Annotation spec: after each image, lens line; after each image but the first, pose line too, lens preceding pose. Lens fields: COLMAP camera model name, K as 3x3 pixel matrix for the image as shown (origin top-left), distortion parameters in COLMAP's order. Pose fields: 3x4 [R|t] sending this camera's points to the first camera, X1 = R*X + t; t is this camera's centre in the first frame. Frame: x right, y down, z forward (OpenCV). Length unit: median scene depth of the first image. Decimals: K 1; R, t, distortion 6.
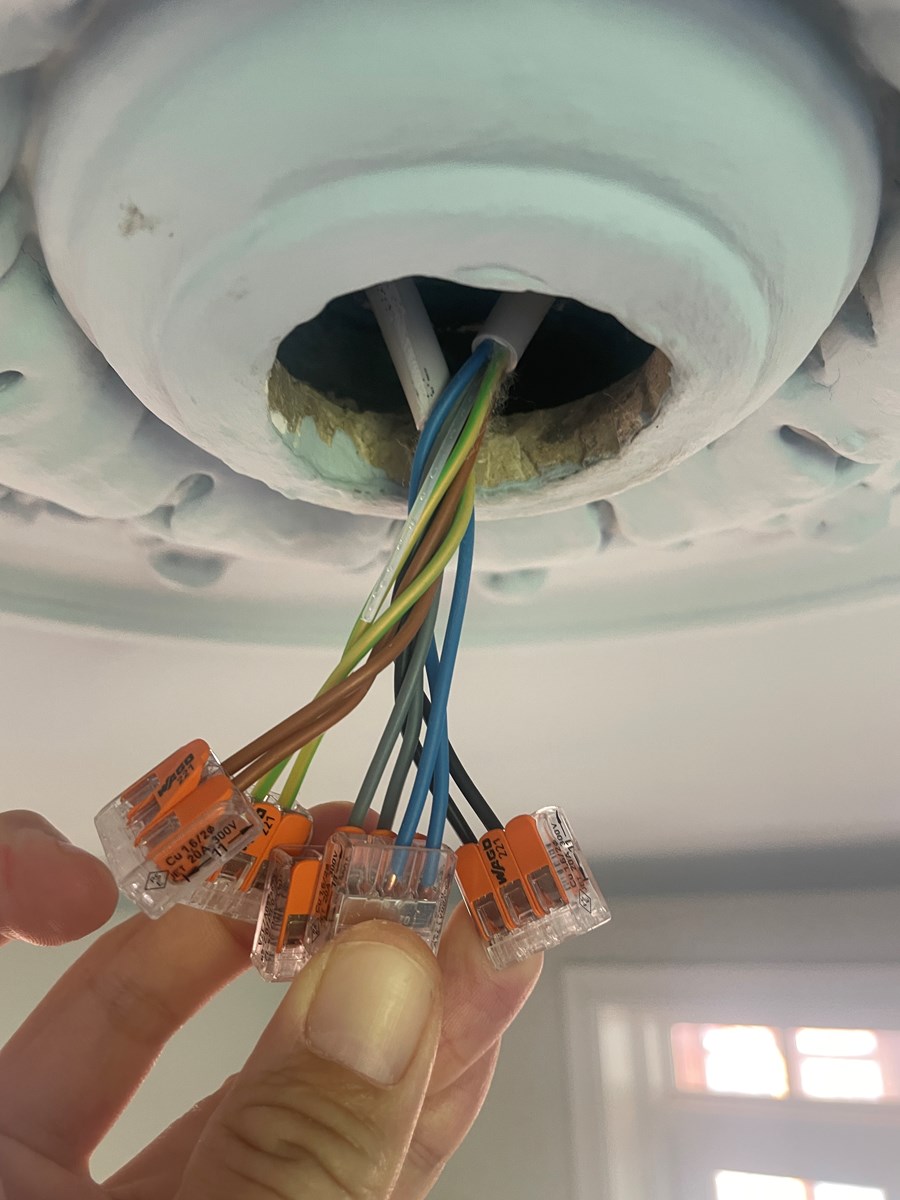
lens RADIAL K [[935.7, 0, 450.0], [0, 935.7, 600.0], [0, 0, 1]] dist [0.092870, -0.174186]
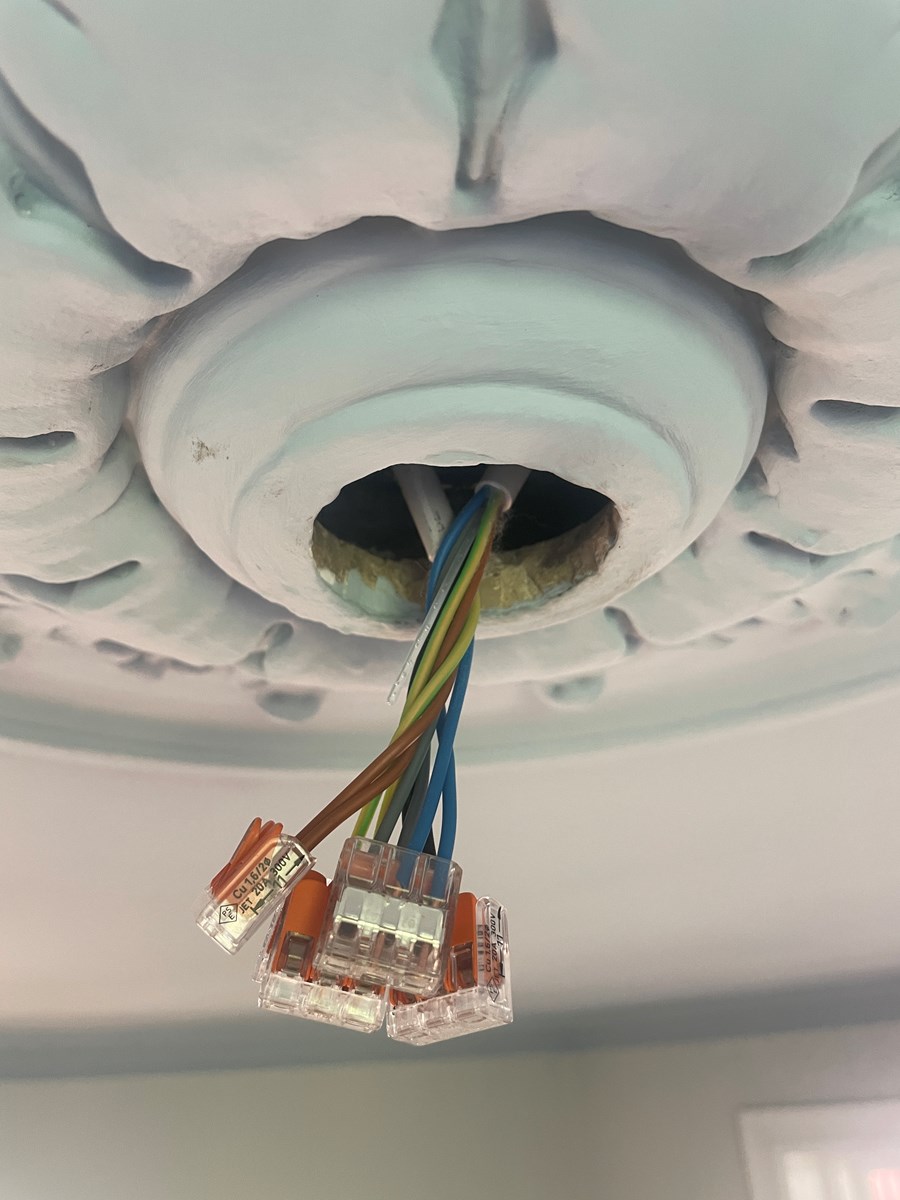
lens RADIAL K [[935.7, 0, 450.0], [0, 935.7, 600.0], [0, 0, 1]] dist [0.092870, -0.174186]
pose [[0.986113, -0.106796, -0.127186, 0.131830], [0.087804, 0.985296, -0.146569, 0.042843], [0.140969, 0.133366, 0.980990, -0.216154]]
